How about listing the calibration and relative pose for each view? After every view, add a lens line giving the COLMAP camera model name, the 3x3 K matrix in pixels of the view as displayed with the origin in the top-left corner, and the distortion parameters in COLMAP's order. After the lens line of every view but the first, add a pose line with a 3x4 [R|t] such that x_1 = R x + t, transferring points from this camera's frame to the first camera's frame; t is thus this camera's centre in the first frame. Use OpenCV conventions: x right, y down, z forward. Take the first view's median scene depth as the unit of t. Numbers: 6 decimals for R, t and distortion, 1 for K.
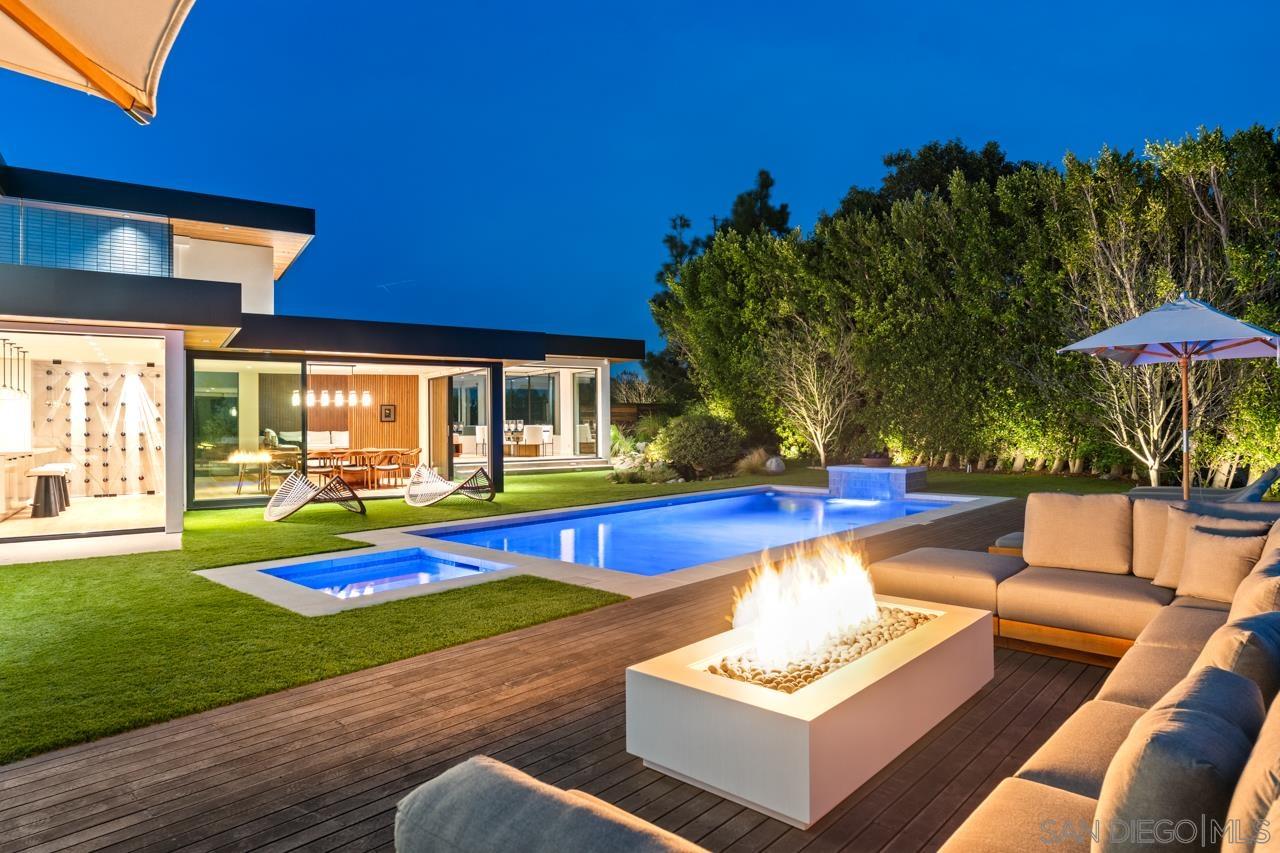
lens RADIAL K [[747.2, 0, 639.1], [0, 747.2, 416.7], [0, 0, 1]] dist [-0.003530, 0.000342]
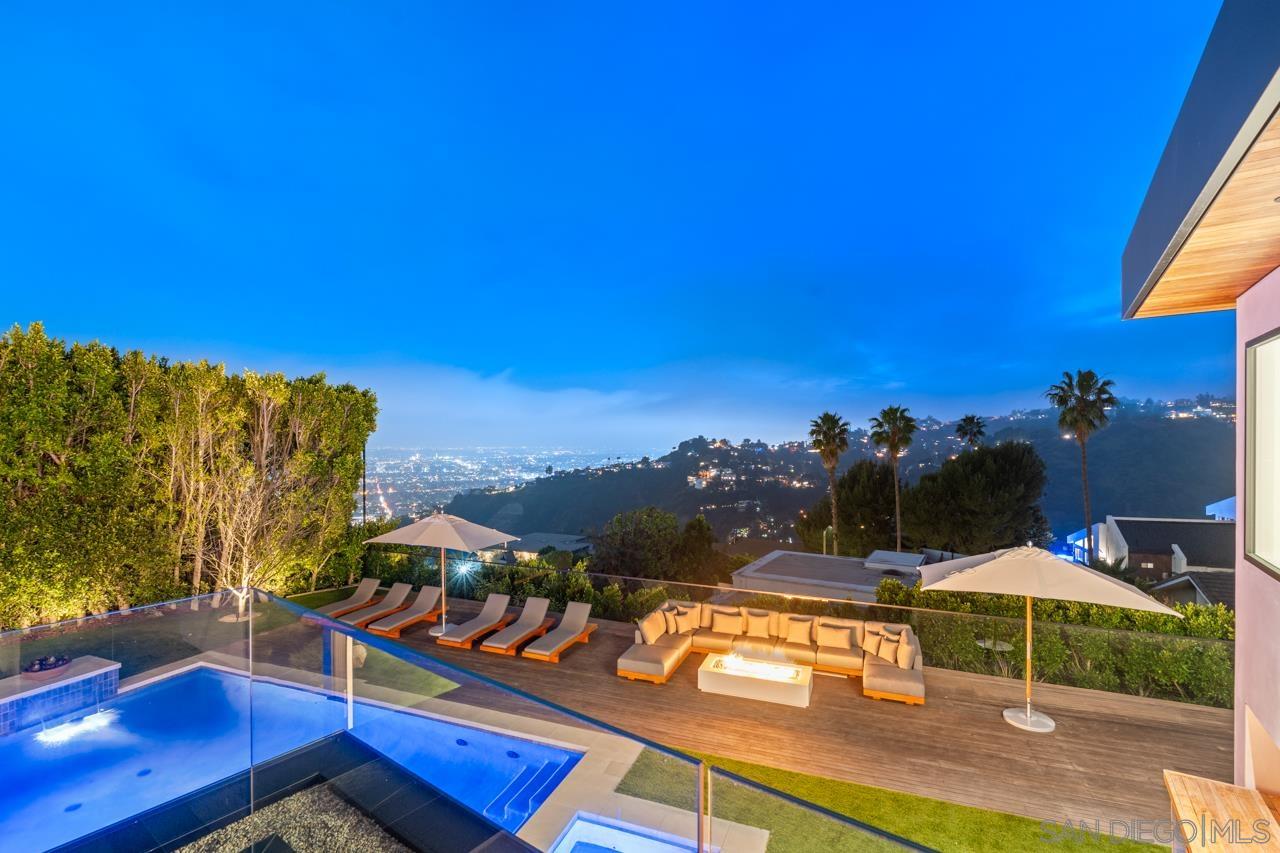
lens RADIAL K [[571.5, 0, 635.3], [0, 571.5, 441.0], [0, 0, 1]] dist [-0.006135, 0.000032]
pose [[-0.354819, 0.006638, 0.934912, -0.421664], [-0.001268, 0.999970, -0.007581, -0.158056], [-0.934934, -0.003875, -0.354800, 0.485914]]
